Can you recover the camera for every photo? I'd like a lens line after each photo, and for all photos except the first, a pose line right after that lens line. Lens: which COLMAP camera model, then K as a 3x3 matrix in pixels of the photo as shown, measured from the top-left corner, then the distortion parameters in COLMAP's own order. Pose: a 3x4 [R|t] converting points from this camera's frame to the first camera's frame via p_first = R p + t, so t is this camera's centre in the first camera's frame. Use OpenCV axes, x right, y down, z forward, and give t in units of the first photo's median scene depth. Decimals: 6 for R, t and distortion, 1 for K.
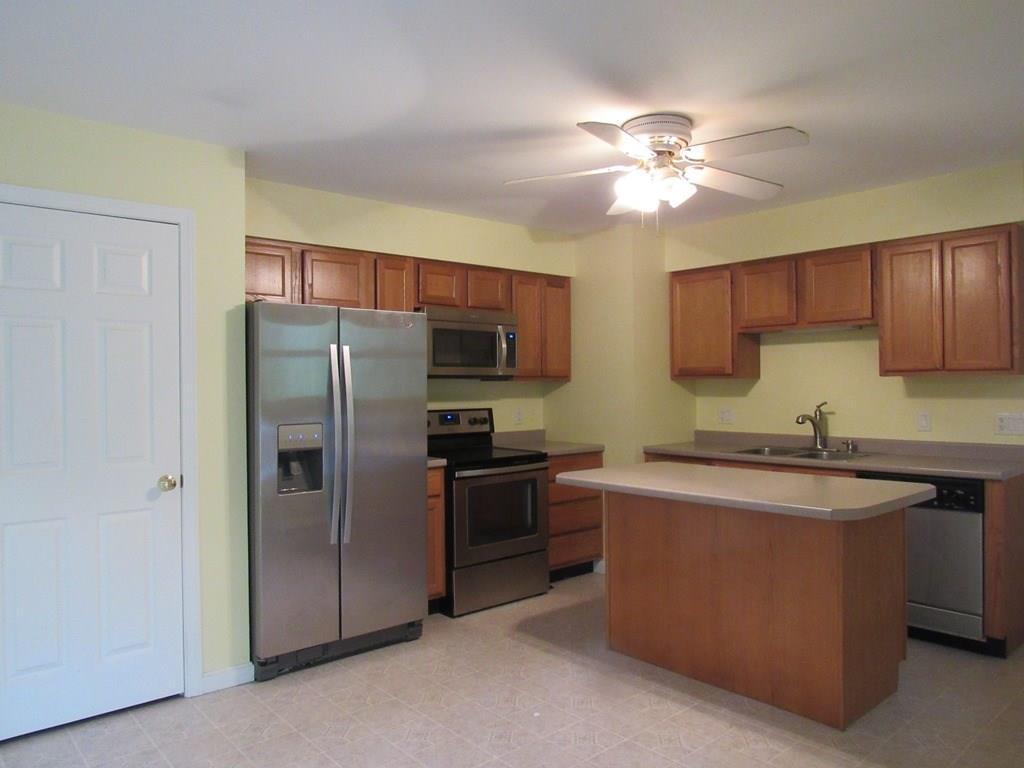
lens RADIAL K [[735.8, 0, 508.2], [0, 735.8, 377.6], [0, 0, 1]] dist [-0.006302, 0.002815]
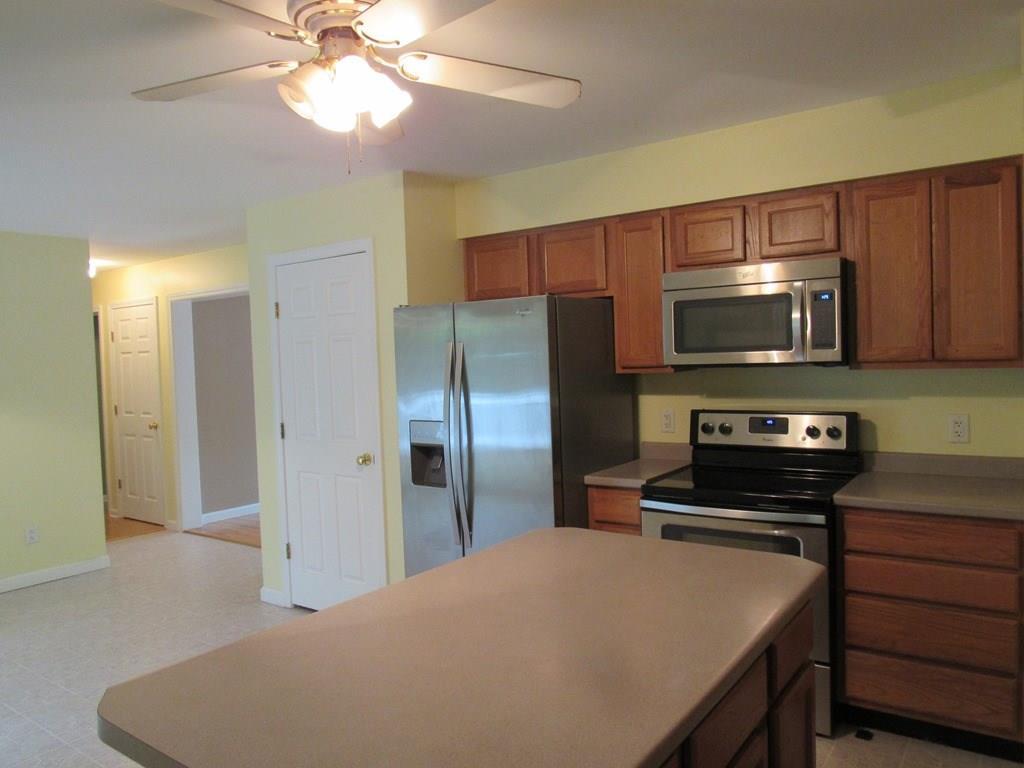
lens RADIAL K [[735.8, 0, 512.3], [0, 735.8, 381.4], [0, 0, 1]] dist [-0.006302, 0.002815]
pose [[0.235658, 0.039646, -0.971027, 0.522494], [0.041960, 0.997821, 0.050923, -0.028585], [0.970930, -0.052745, 0.233481, 0.604623]]
